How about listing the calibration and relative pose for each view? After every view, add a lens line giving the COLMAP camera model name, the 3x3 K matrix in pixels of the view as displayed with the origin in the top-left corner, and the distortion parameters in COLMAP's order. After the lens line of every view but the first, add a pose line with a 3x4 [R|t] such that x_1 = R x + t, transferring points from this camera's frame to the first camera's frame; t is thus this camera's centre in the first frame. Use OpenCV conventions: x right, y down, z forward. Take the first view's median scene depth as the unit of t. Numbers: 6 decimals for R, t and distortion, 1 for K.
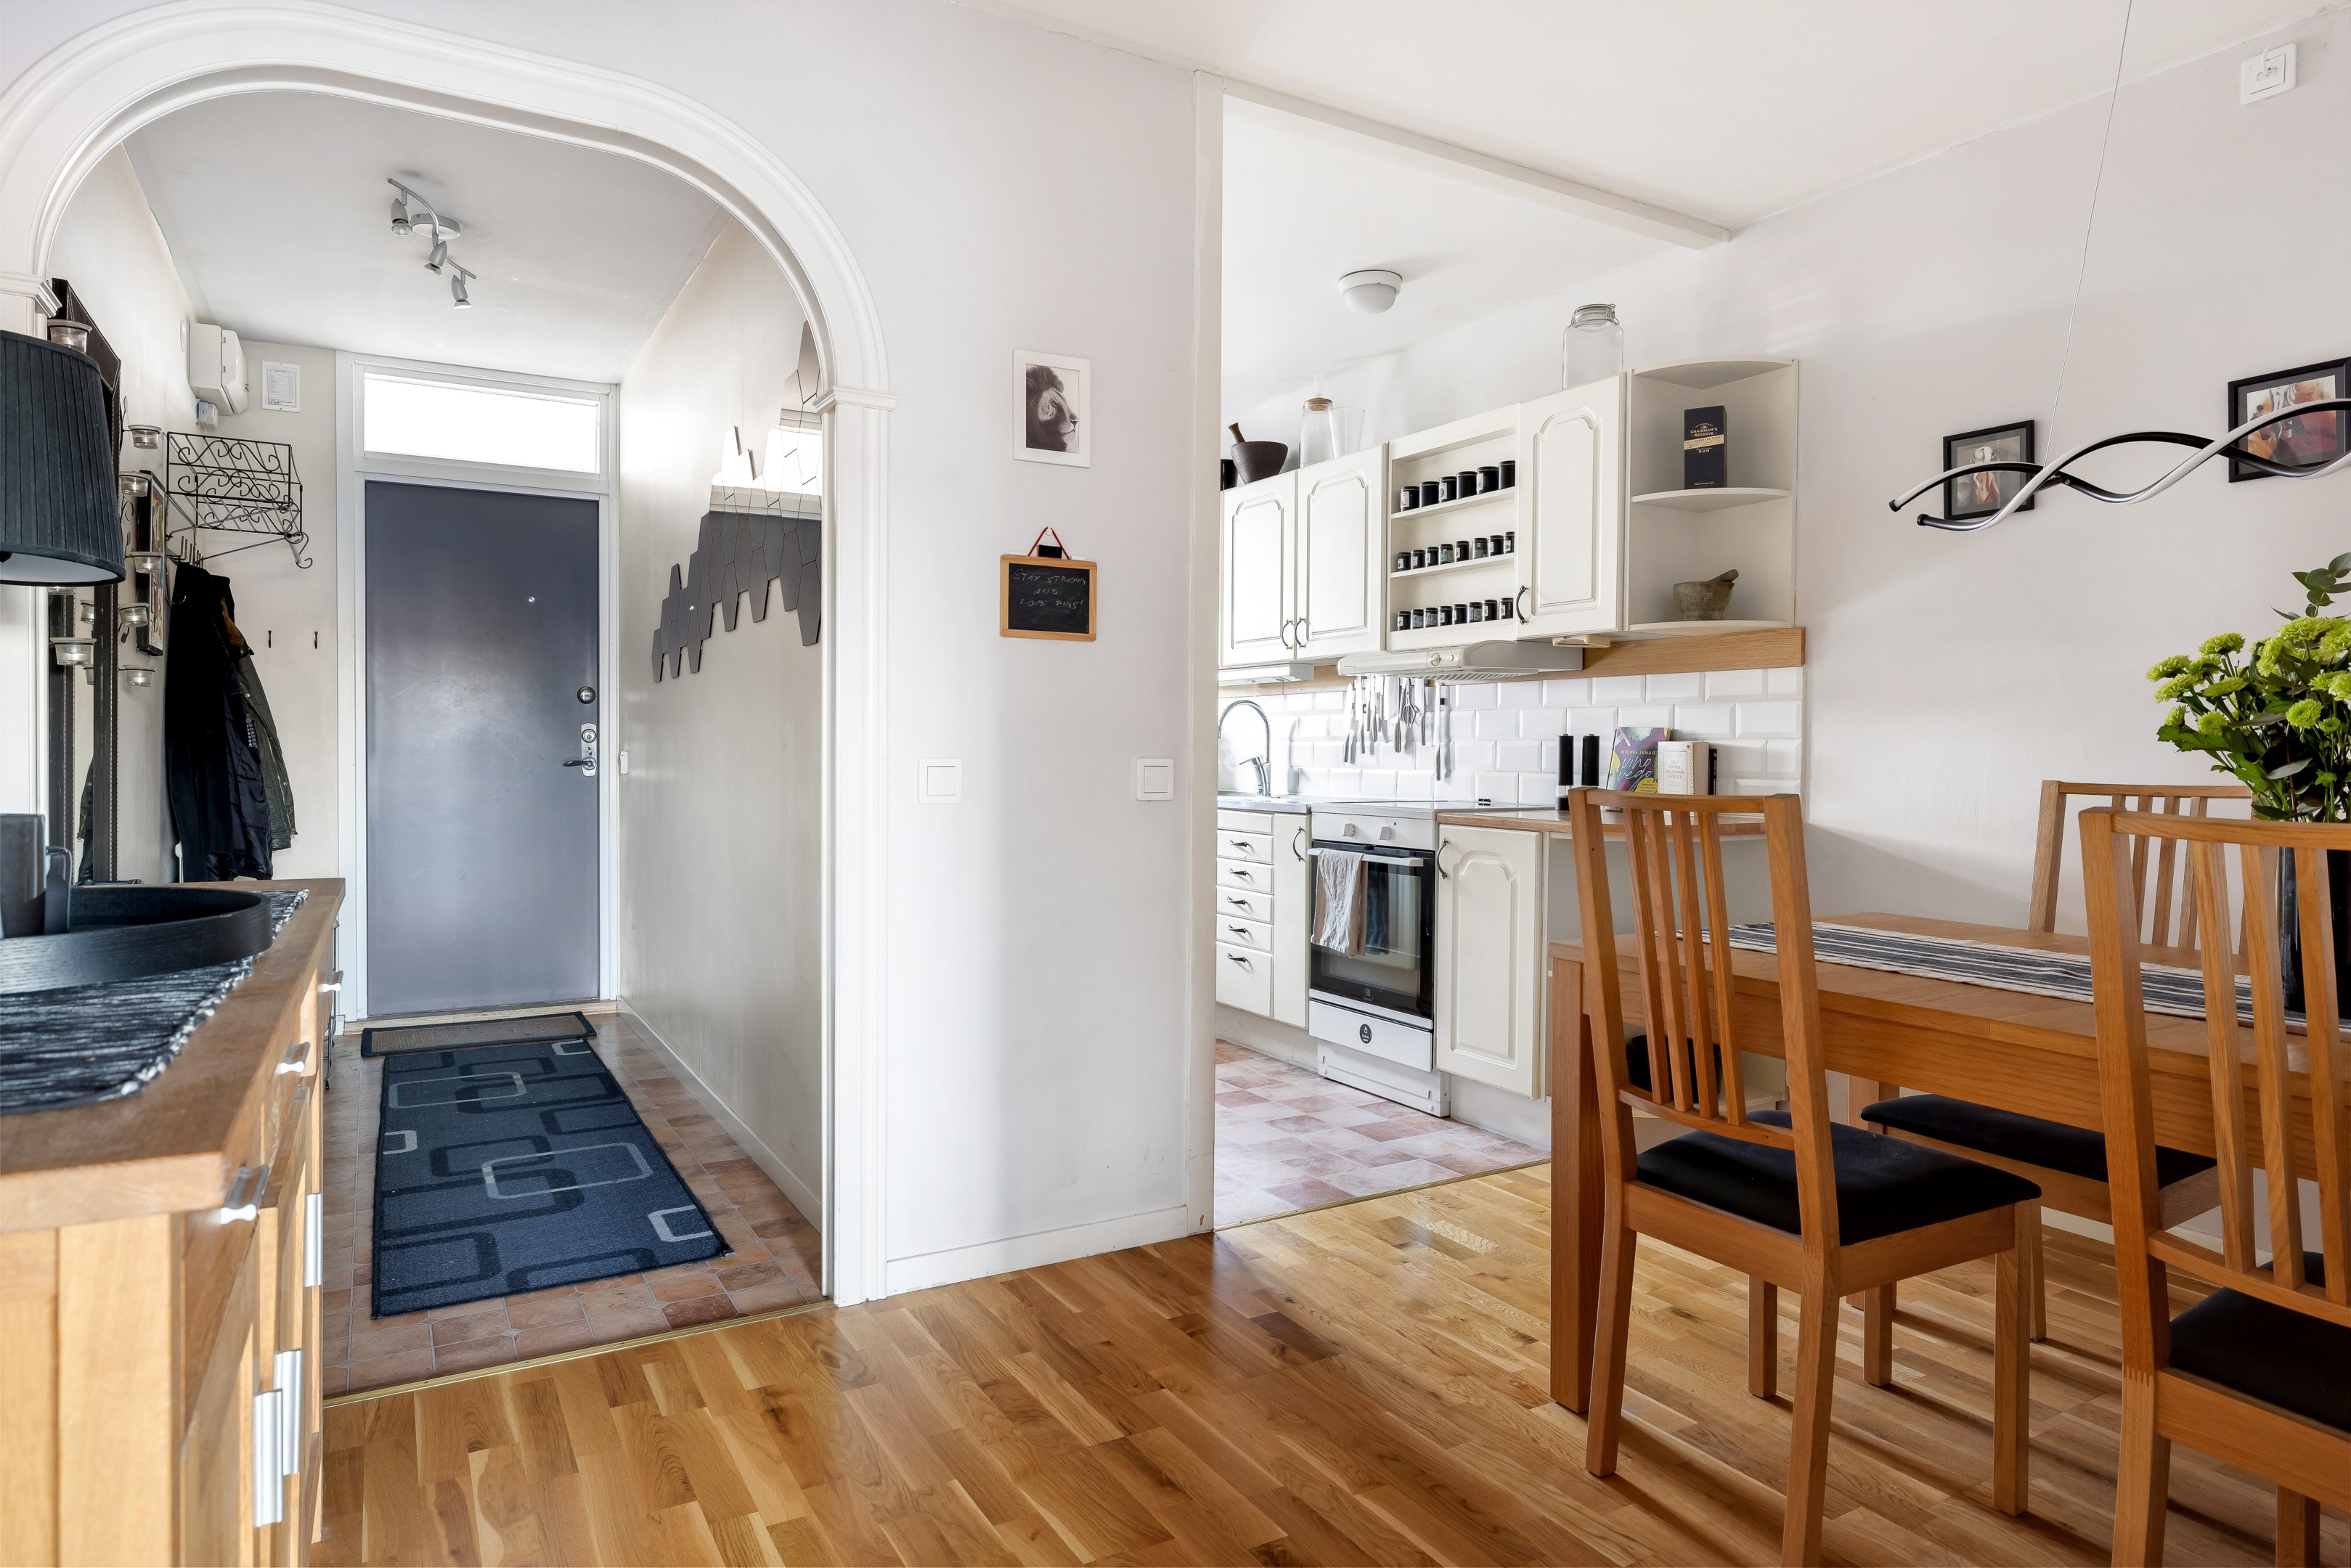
lens RADIAL K [[1359.5, 0, 1165.8], [0, 1359.5, 776.0], [0, 0, 1]] dist [-0.003497, 0.000447]
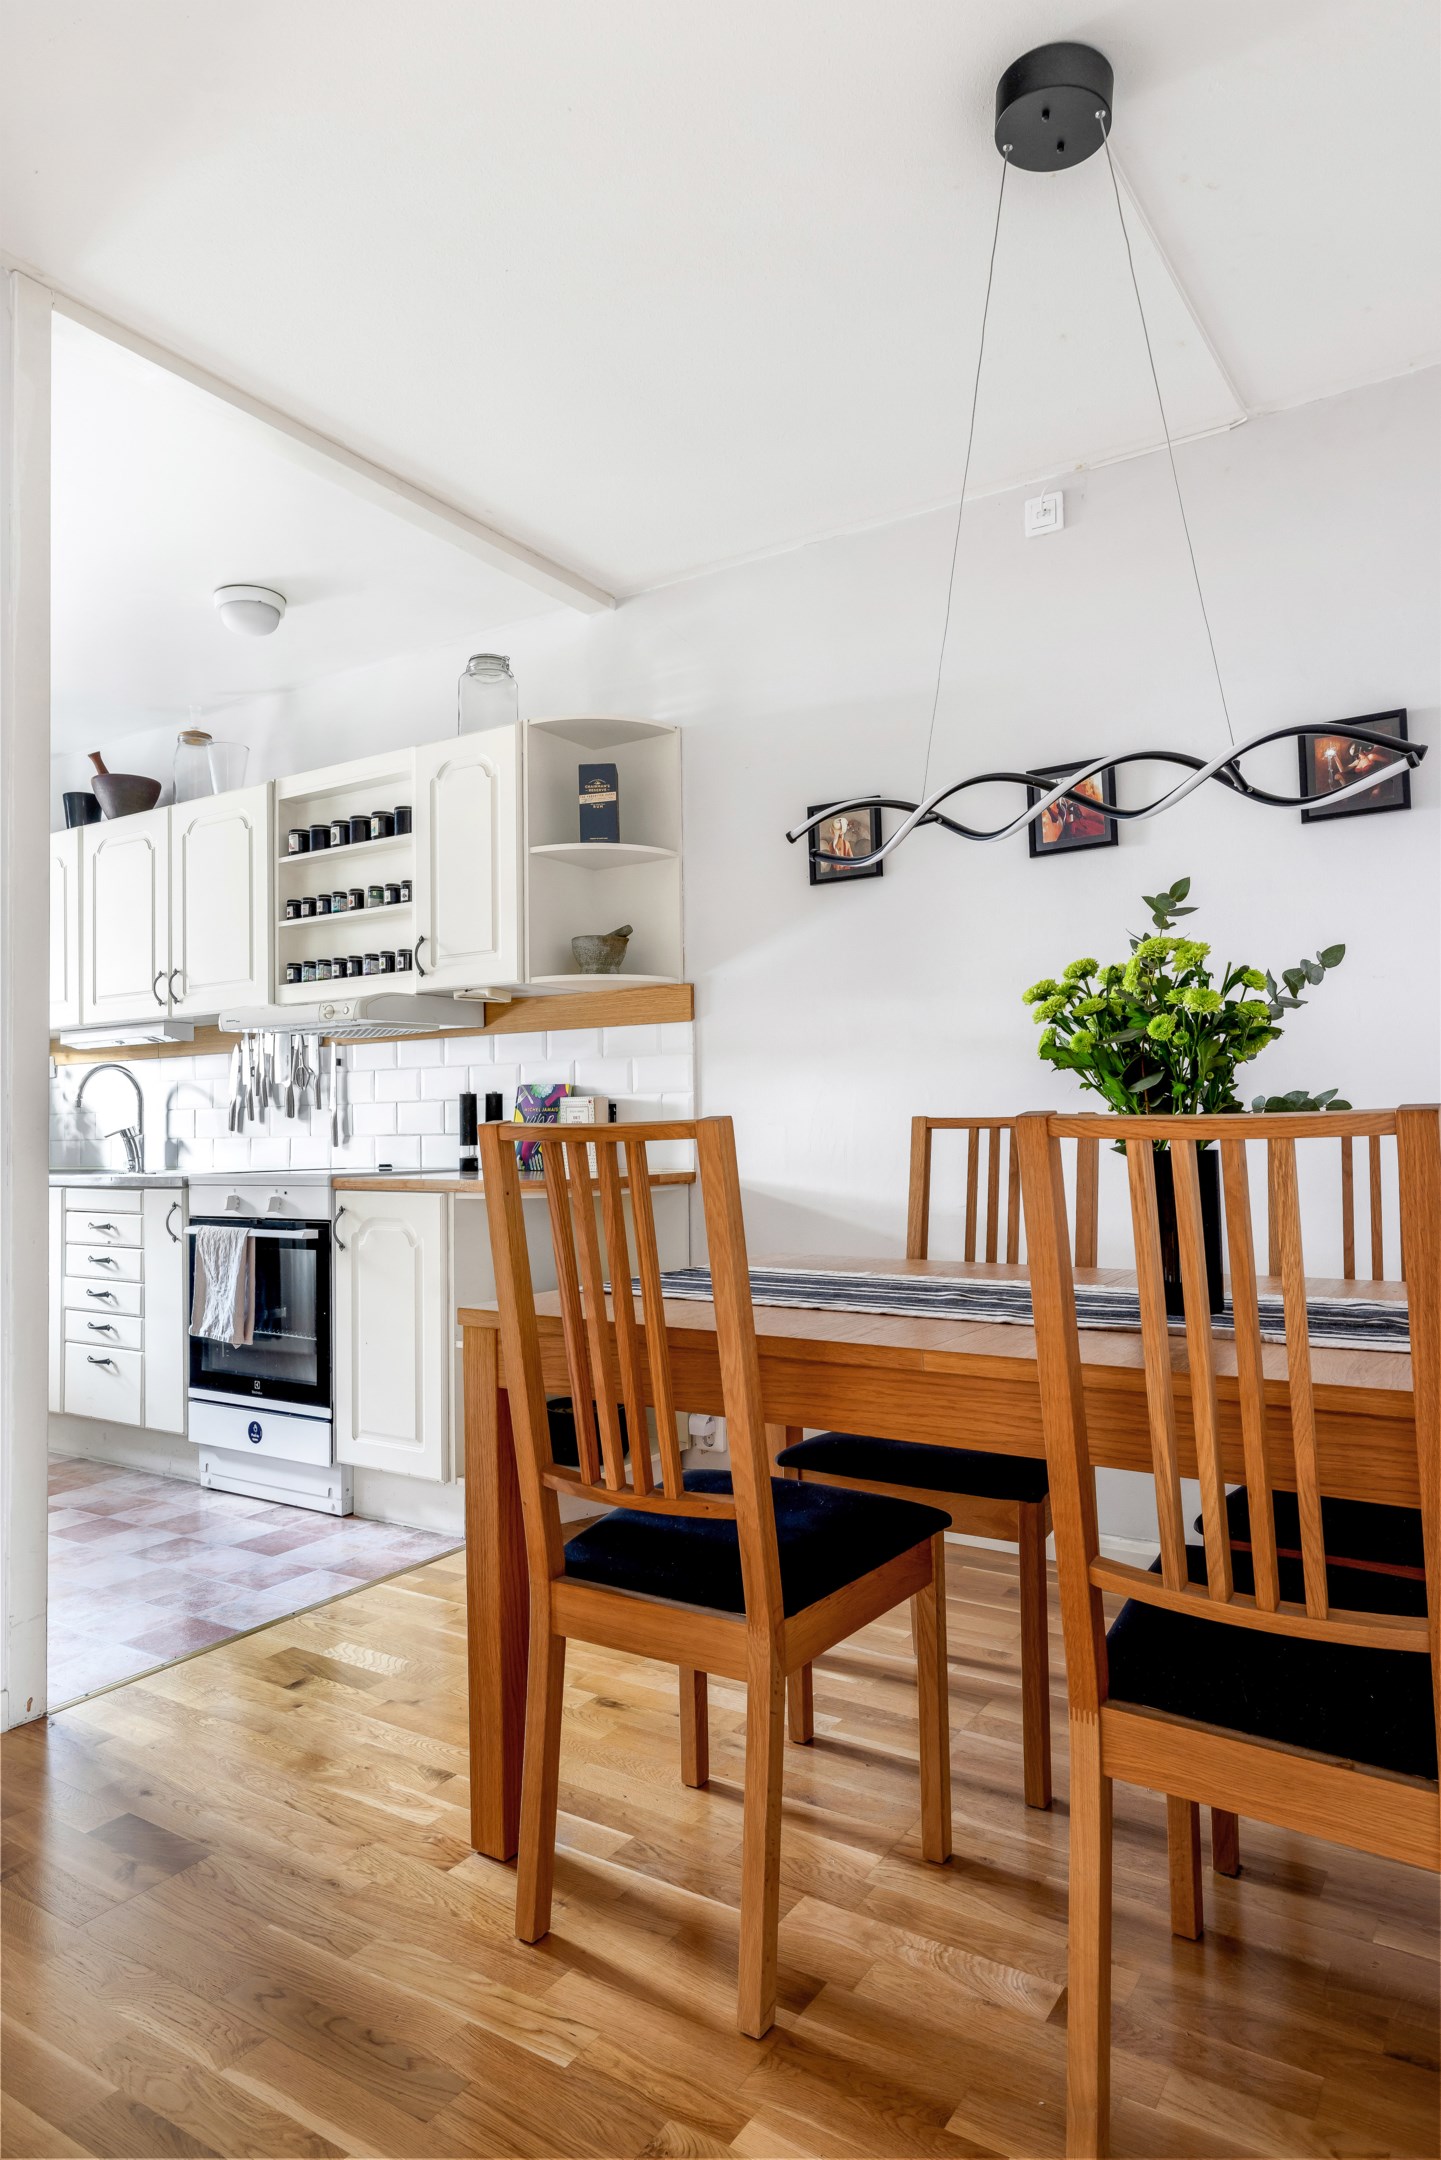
lens RADIAL K [[1315.0, 0, 720.5], [0, 1315.0, 1080.0], [0, 0, 1]] dist [-0.002470, 0.000619]
pose [[0.887810, -0.003186, 0.460199, 0.038143], [0.029611, 0.998299, -0.050213, 0.020424], [-0.459257, 0.058206, 0.886395, 0.146595]]
